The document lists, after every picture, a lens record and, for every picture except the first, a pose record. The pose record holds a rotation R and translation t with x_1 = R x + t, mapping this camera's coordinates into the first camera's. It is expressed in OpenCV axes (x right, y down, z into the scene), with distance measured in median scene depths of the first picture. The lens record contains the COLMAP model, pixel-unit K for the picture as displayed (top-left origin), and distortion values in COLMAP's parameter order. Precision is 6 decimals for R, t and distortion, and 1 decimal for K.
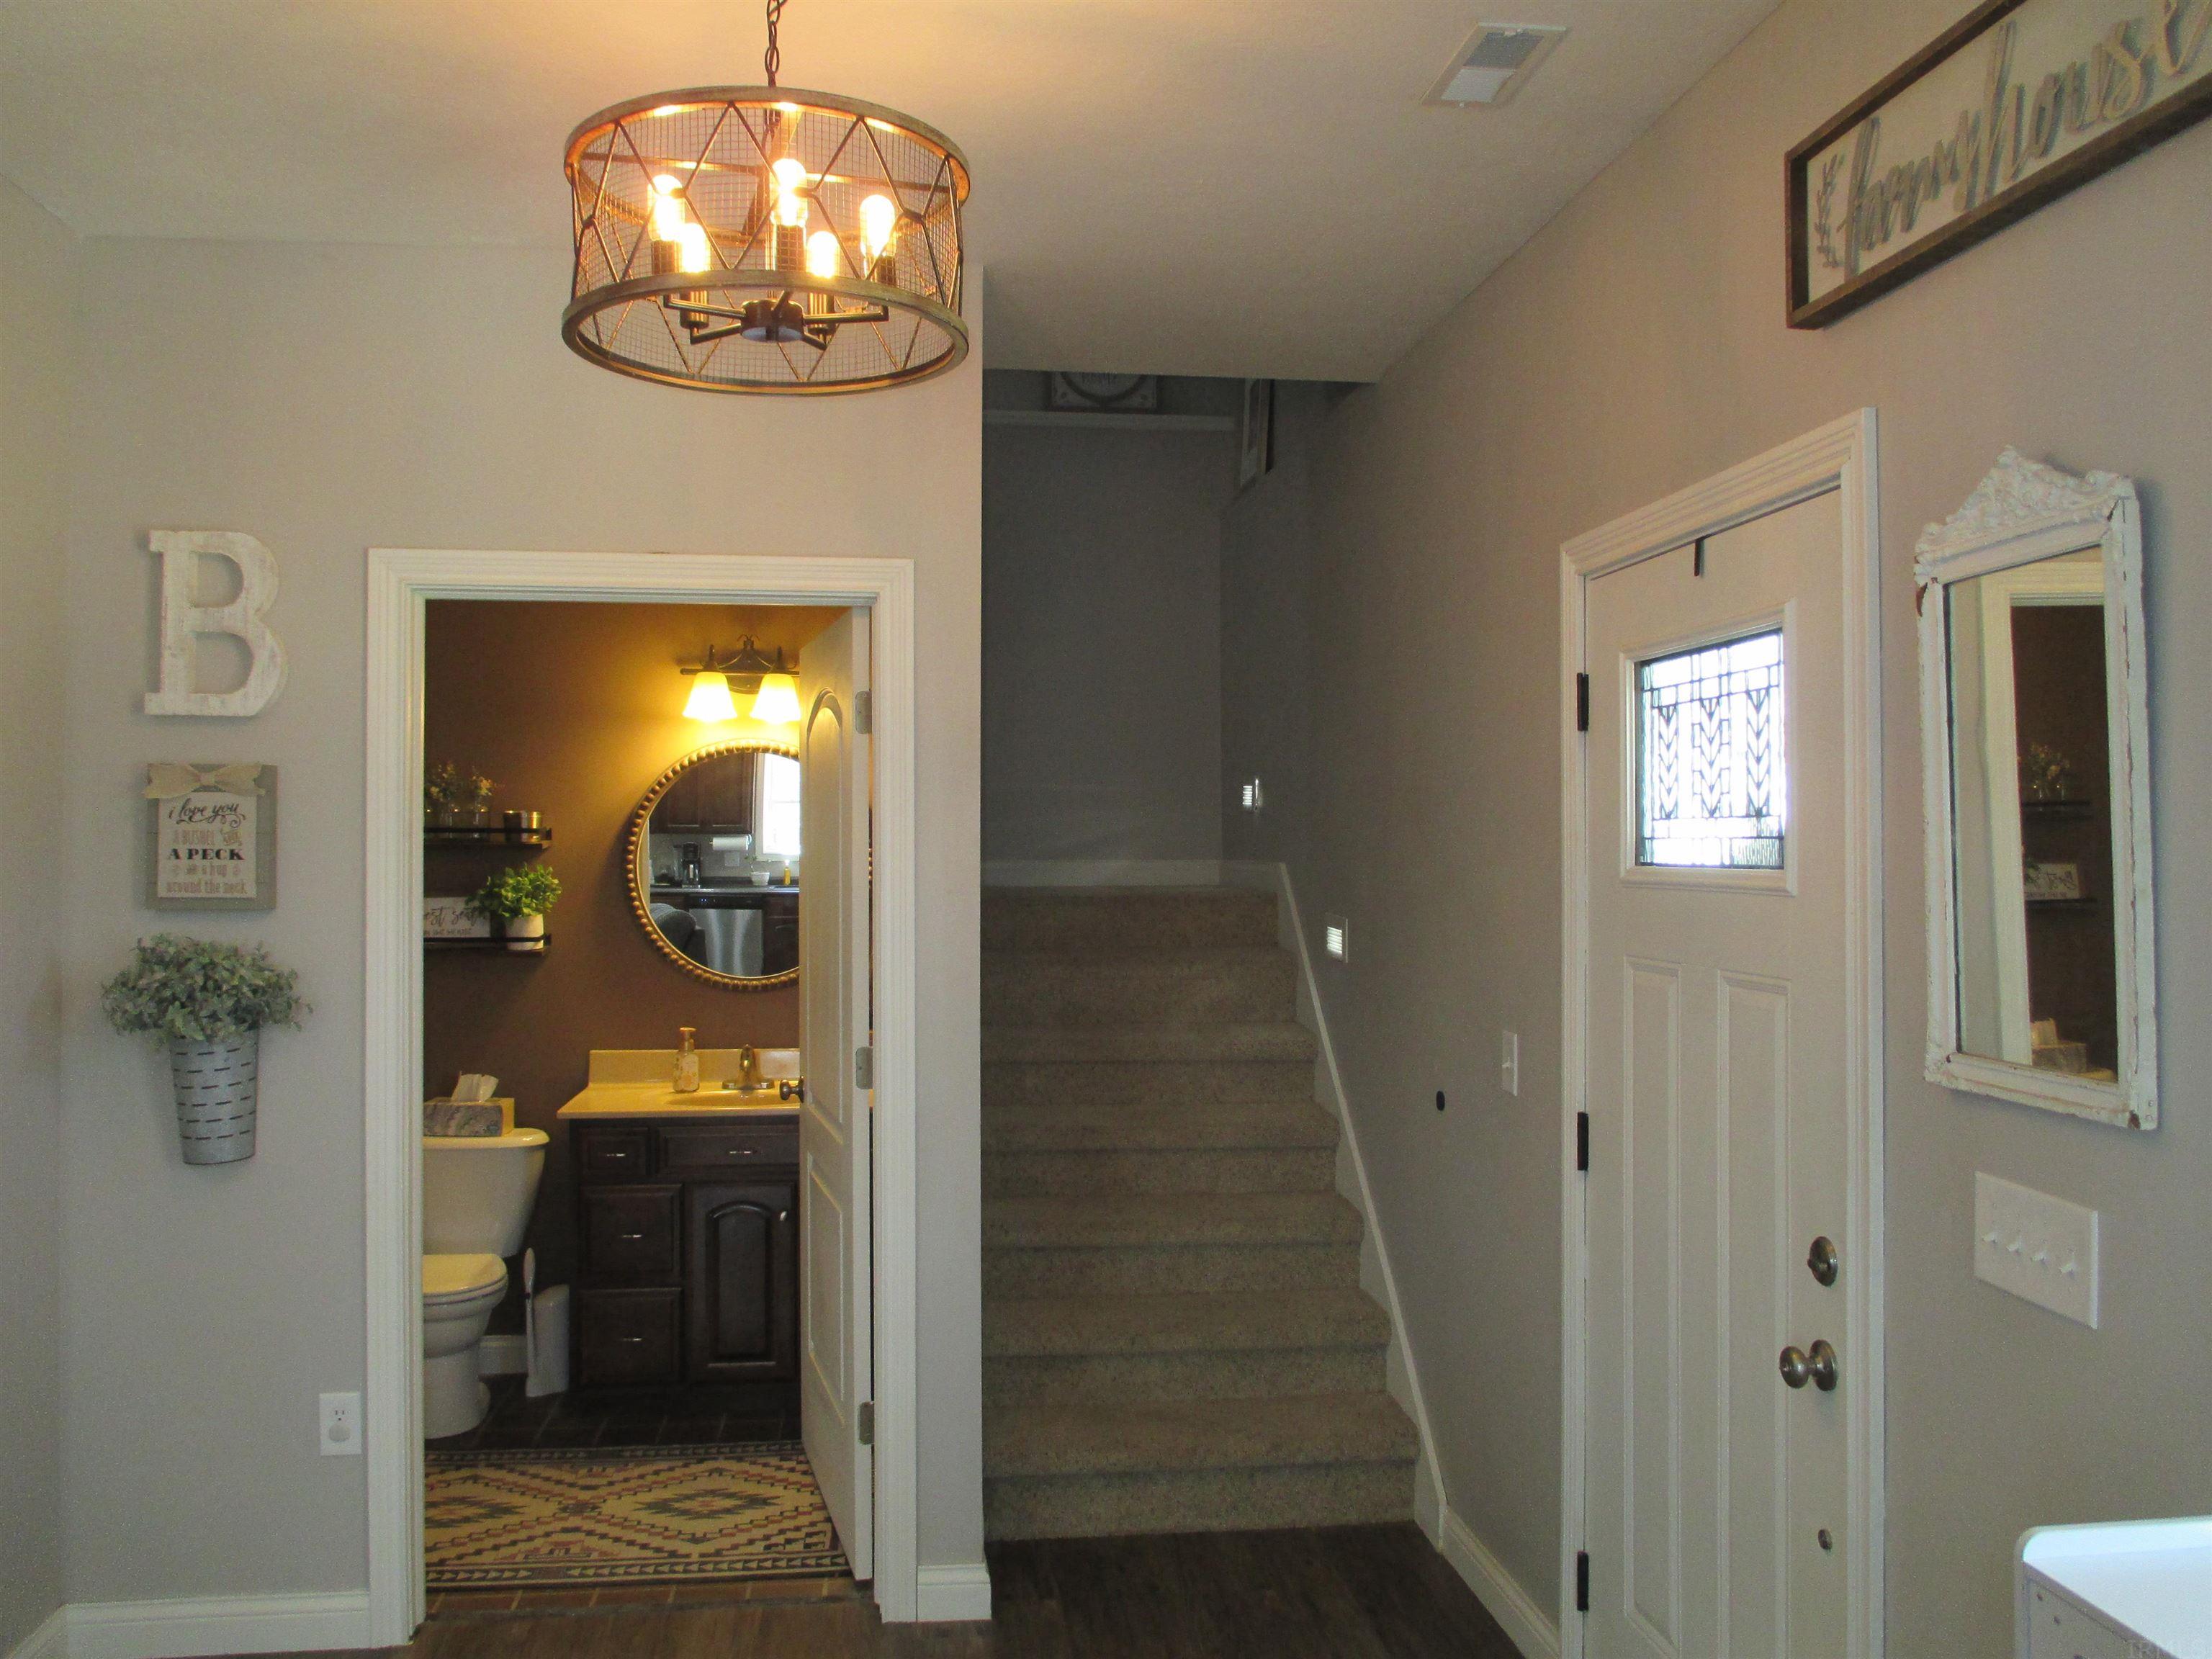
lens RADIAL K [[1848.0, 0, 1106.0], [0, 1848.0, 829.5], [0, 0, 1]] dist [-0.021234, -0.006137]
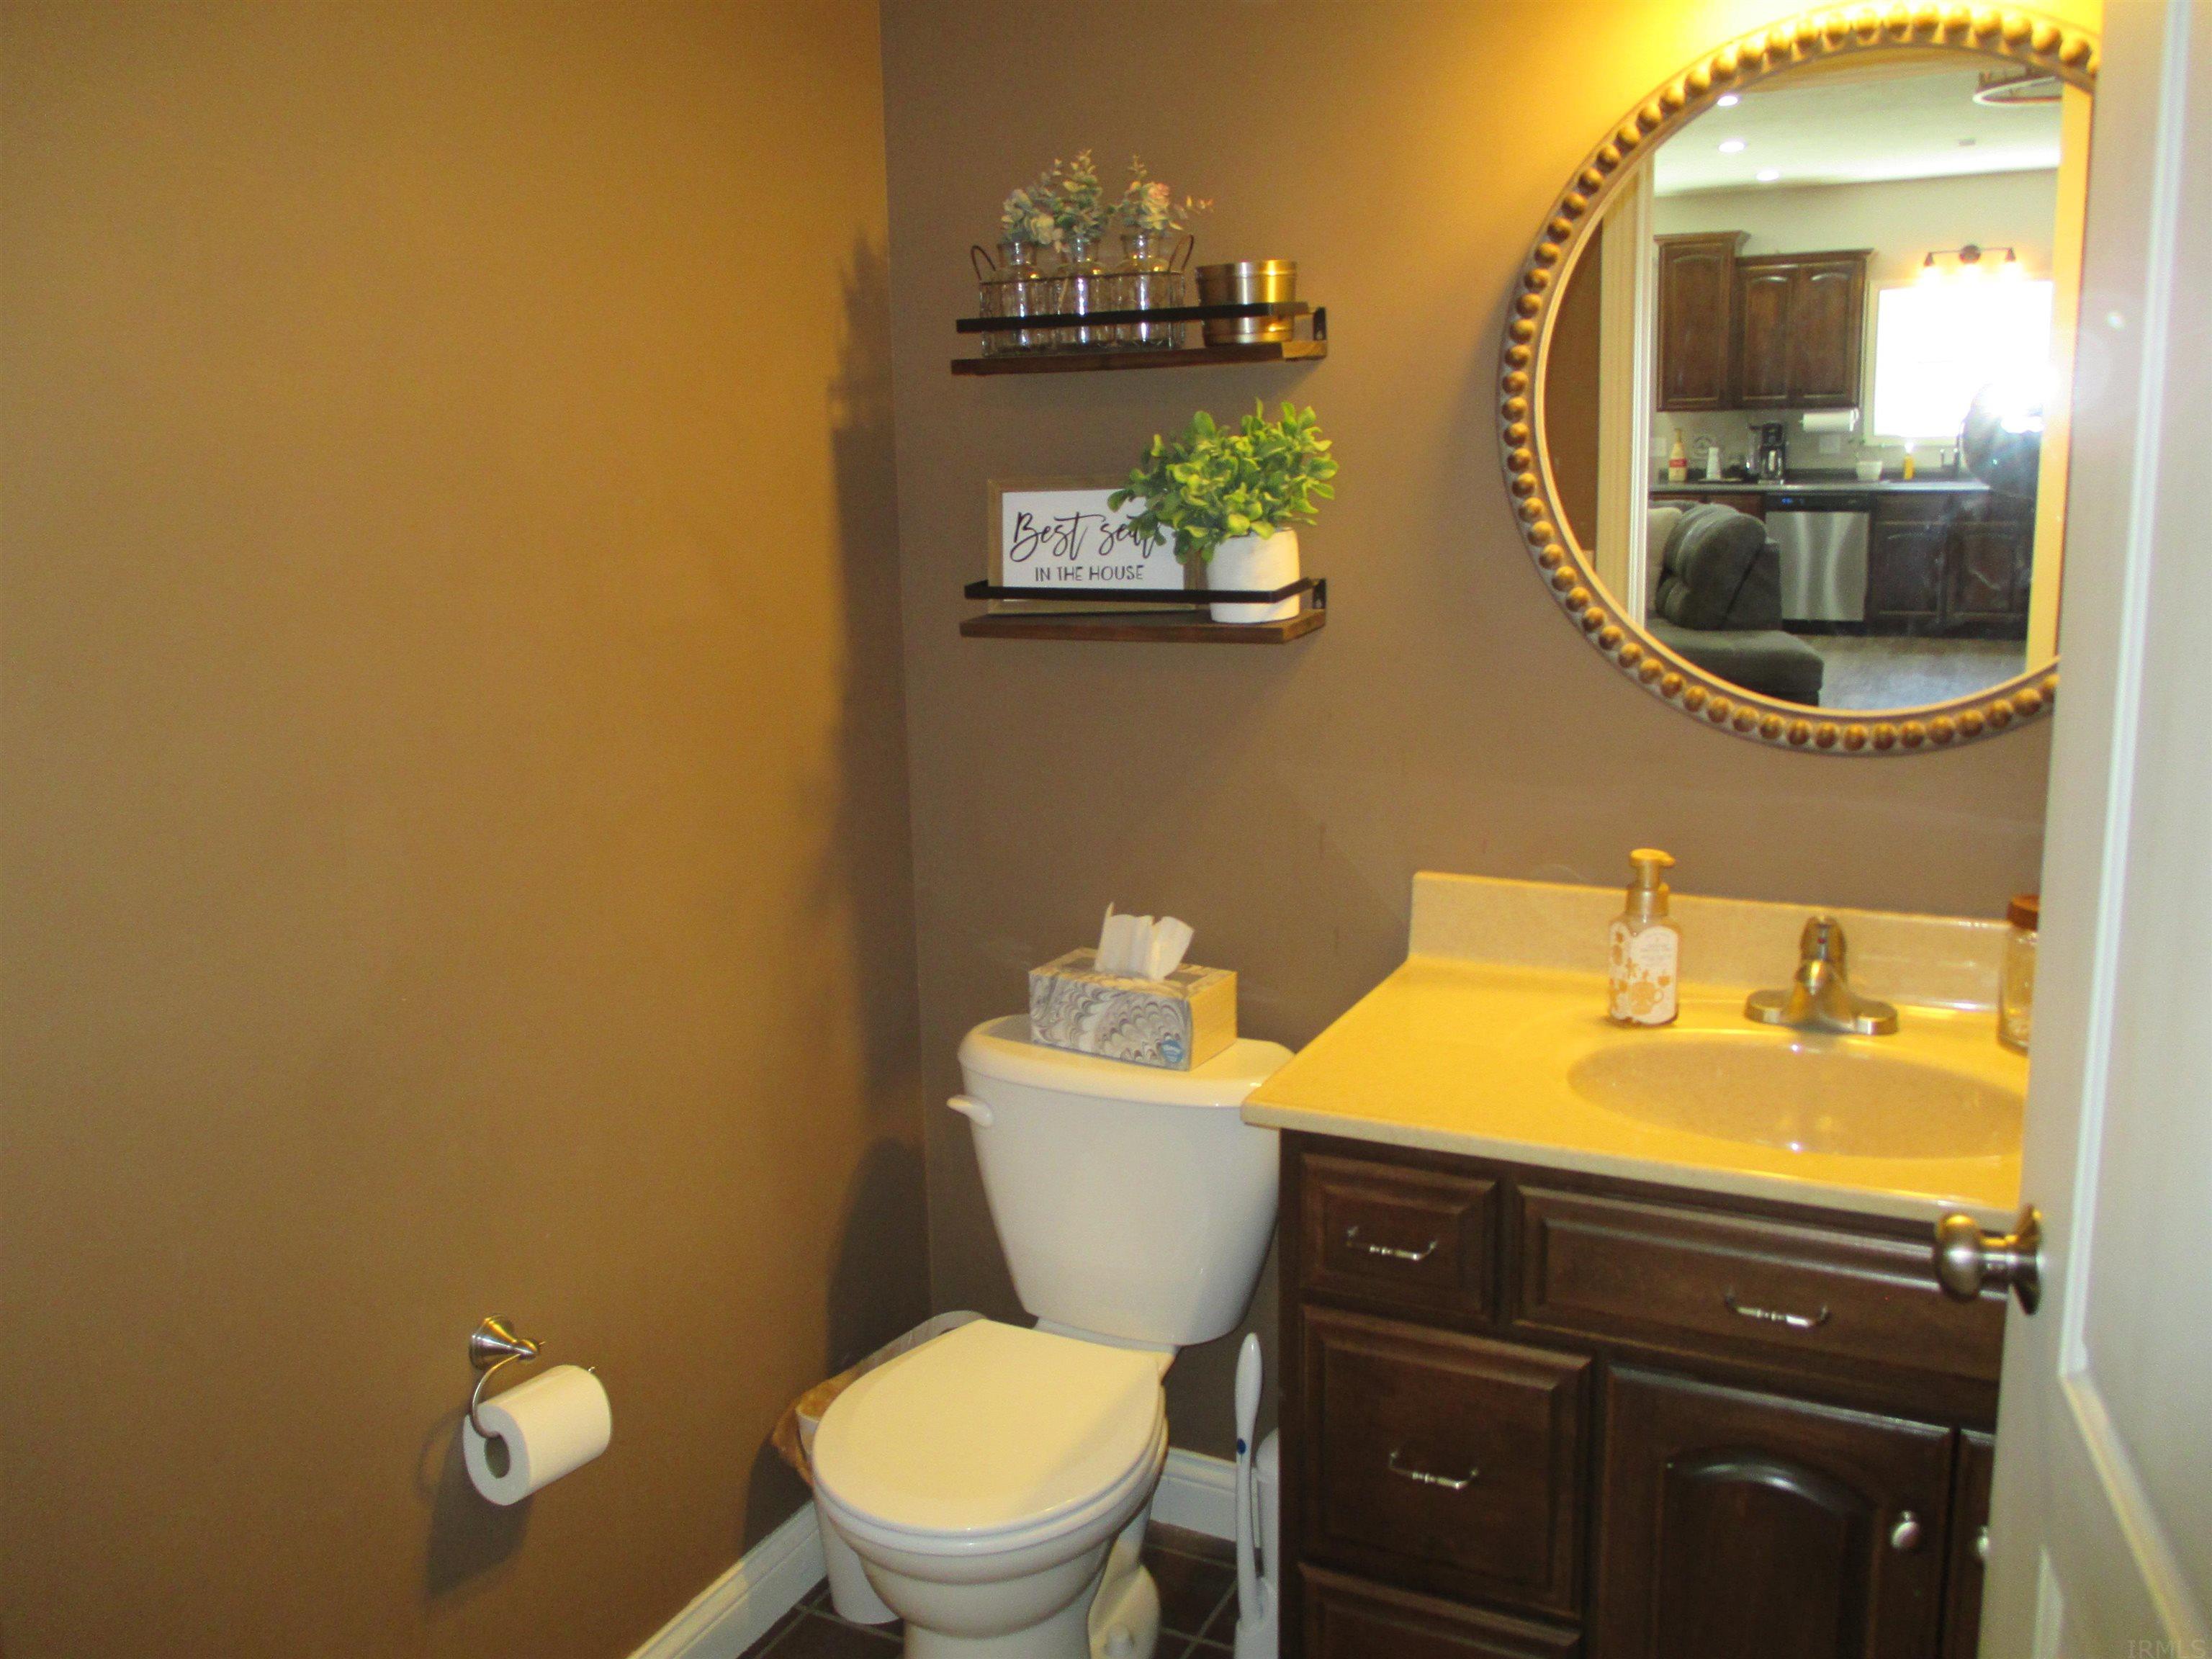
lens RADIAL K [[1848.0, 0, 1106.0], [0, 1848.0, 829.5], [0, 0, 1]] dist [-0.021234, -0.006137]
pose [[0.841749, 0.090204, -0.532279, -0.124589], [0.024820, 0.978434, 0.205063, 0.026737], [0.539298, -0.185823, 0.821357, 0.644887]]
